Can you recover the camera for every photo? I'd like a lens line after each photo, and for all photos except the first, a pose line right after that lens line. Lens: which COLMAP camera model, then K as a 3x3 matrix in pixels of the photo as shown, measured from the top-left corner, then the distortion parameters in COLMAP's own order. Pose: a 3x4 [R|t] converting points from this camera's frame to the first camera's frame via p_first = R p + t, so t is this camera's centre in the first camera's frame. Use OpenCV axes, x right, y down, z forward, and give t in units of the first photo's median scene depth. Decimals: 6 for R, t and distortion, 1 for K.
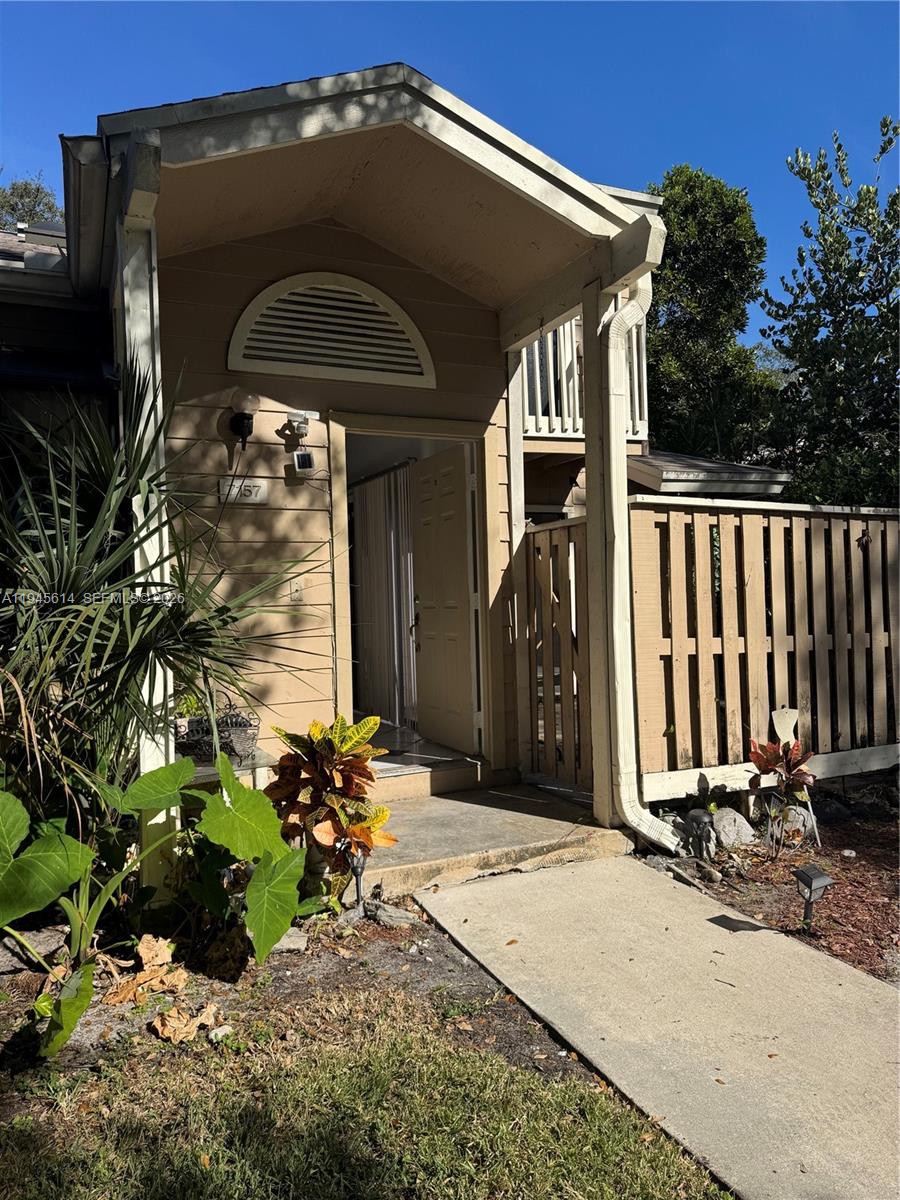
lens RADIAL K [[834.2, 0, 449.0], [0, 834.2, 604.8], [0, 0, 1]] dist [0.039078, -0.023412]
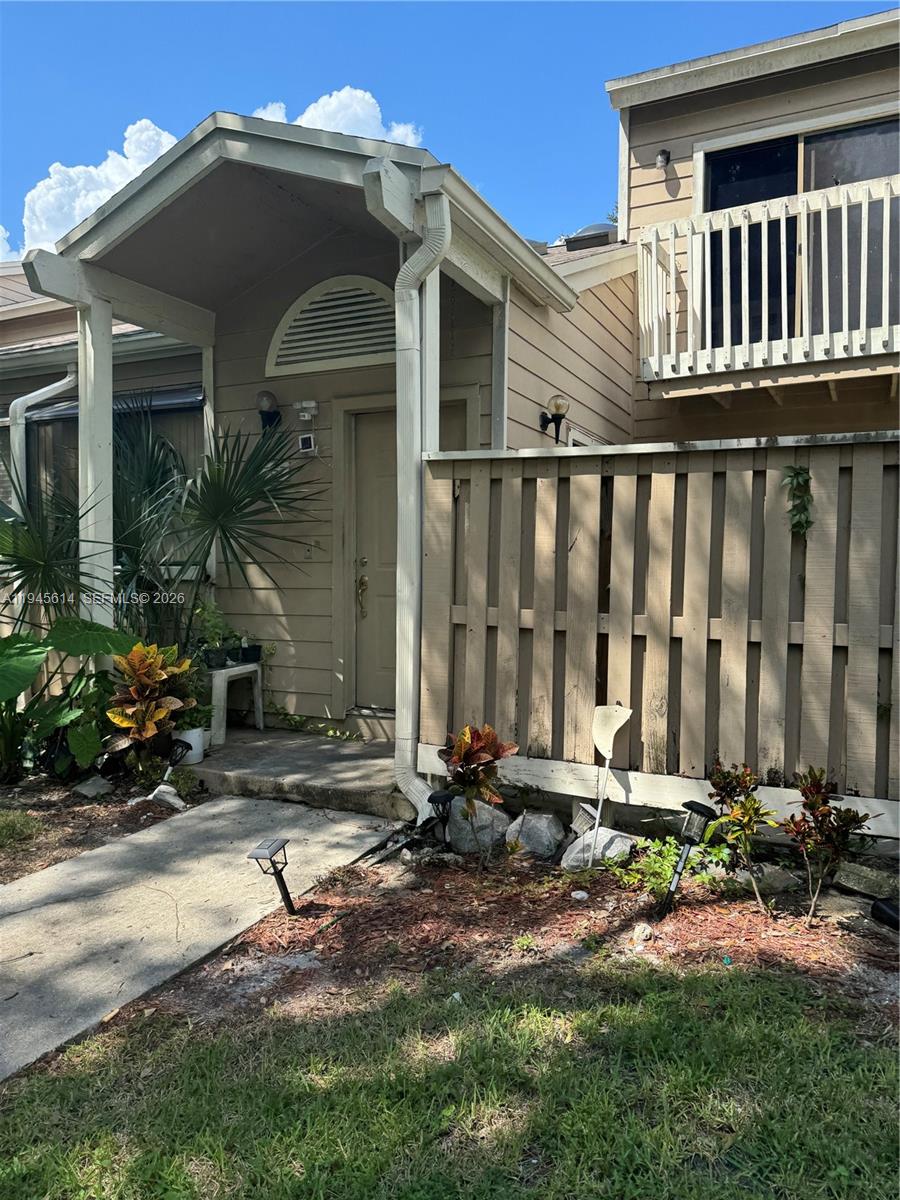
lens RADIAL K [[834.2, 0, 452.7], [0, 834.2, 602.1], [0, 0, 1]] dist [0.039078, -0.023412]
pose [[0.644248, 0.058607, -0.762568, 0.921819], [-0.019957, 0.998008, 0.059840, -0.018645], [0.764556, -0.023333, 0.644135, 0.387659]]
